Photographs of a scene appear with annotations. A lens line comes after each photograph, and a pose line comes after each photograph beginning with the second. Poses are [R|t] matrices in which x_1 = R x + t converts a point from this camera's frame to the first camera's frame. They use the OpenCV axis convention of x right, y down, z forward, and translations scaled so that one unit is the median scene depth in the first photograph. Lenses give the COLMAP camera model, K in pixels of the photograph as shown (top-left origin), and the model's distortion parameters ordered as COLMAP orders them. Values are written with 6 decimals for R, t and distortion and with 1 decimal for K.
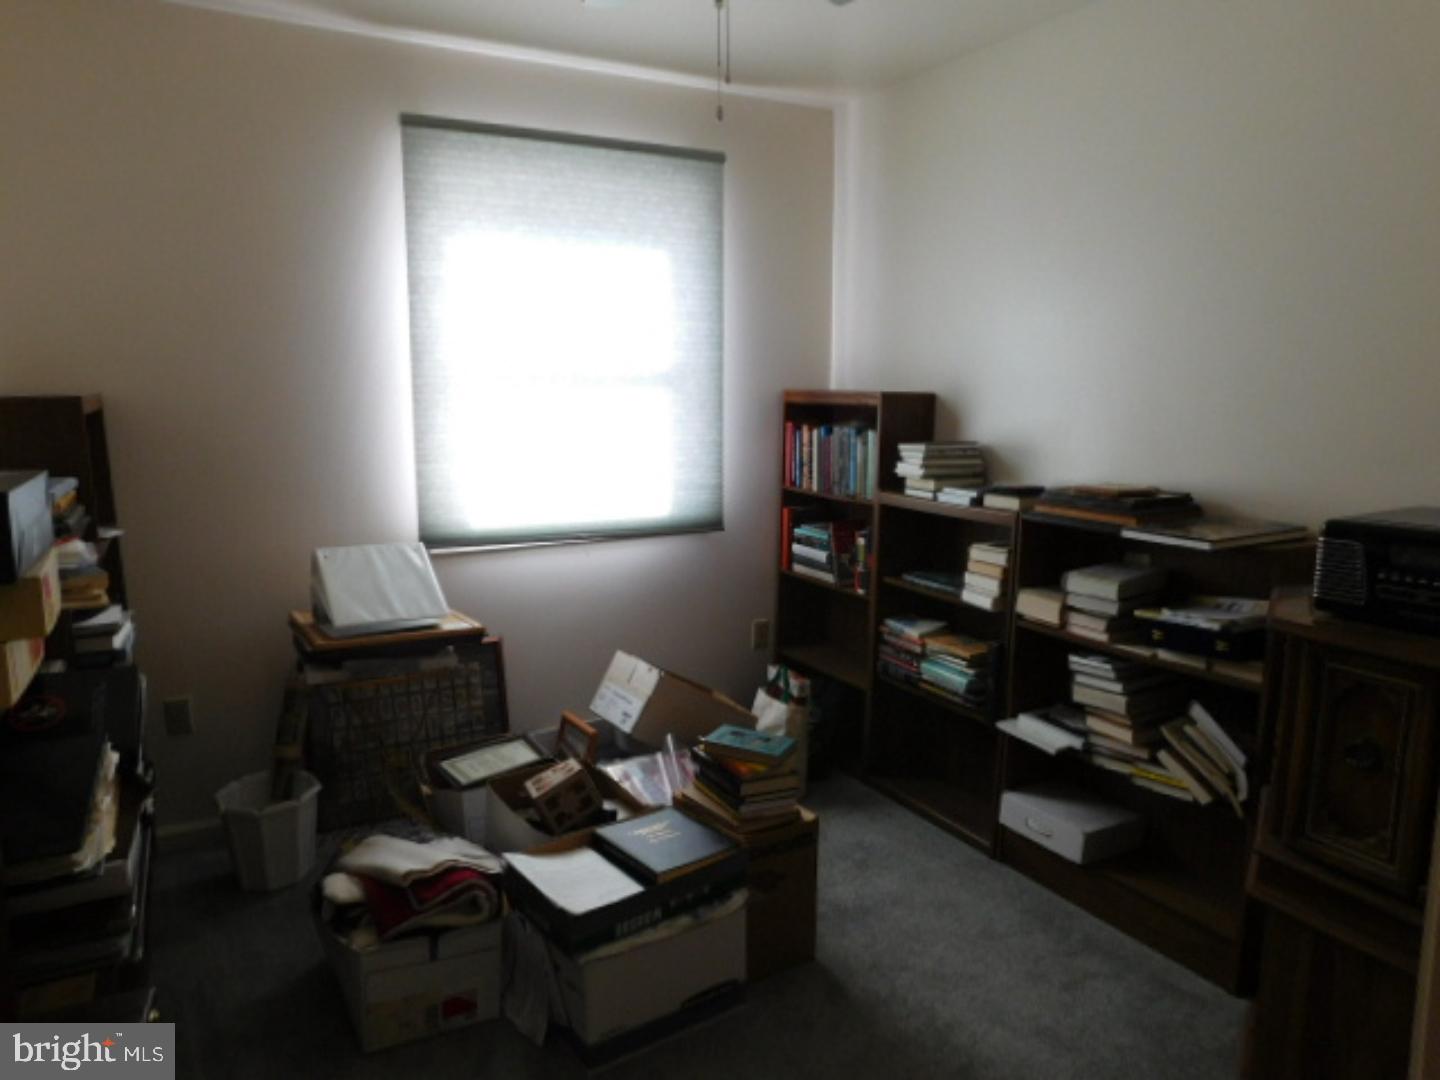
lens RADIAL K [[1020.9, 0, 720.0], [0, 1020.9, 540.0], [0, 0, 1]] dist [-0.000474, -0.000050]
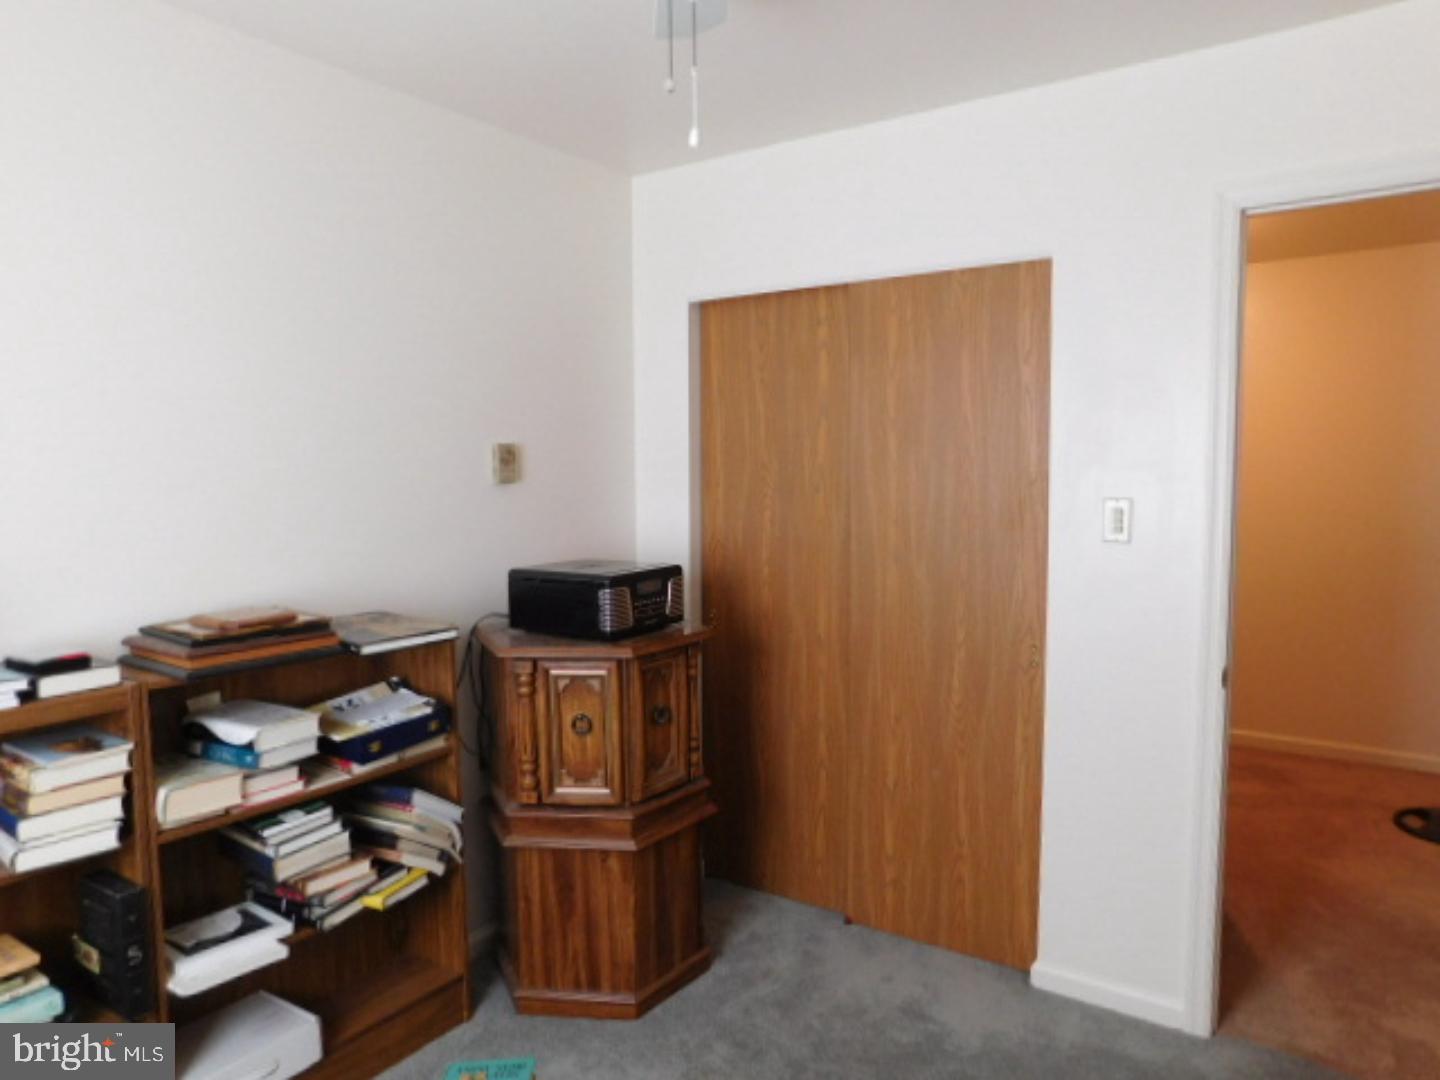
lens RADIAL K [[967.2, 0, 720.0], [0, 967.2, 540.0], [0, 0, 1]] dist [-0.043839, 0.000525]
pose [[-0.463051, -0.065981, 0.883872, -0.470341], [0.141535, 0.978924, 0.147225, -0.171043], [-0.874958, 0.193271, -0.443953, 1.001236]]
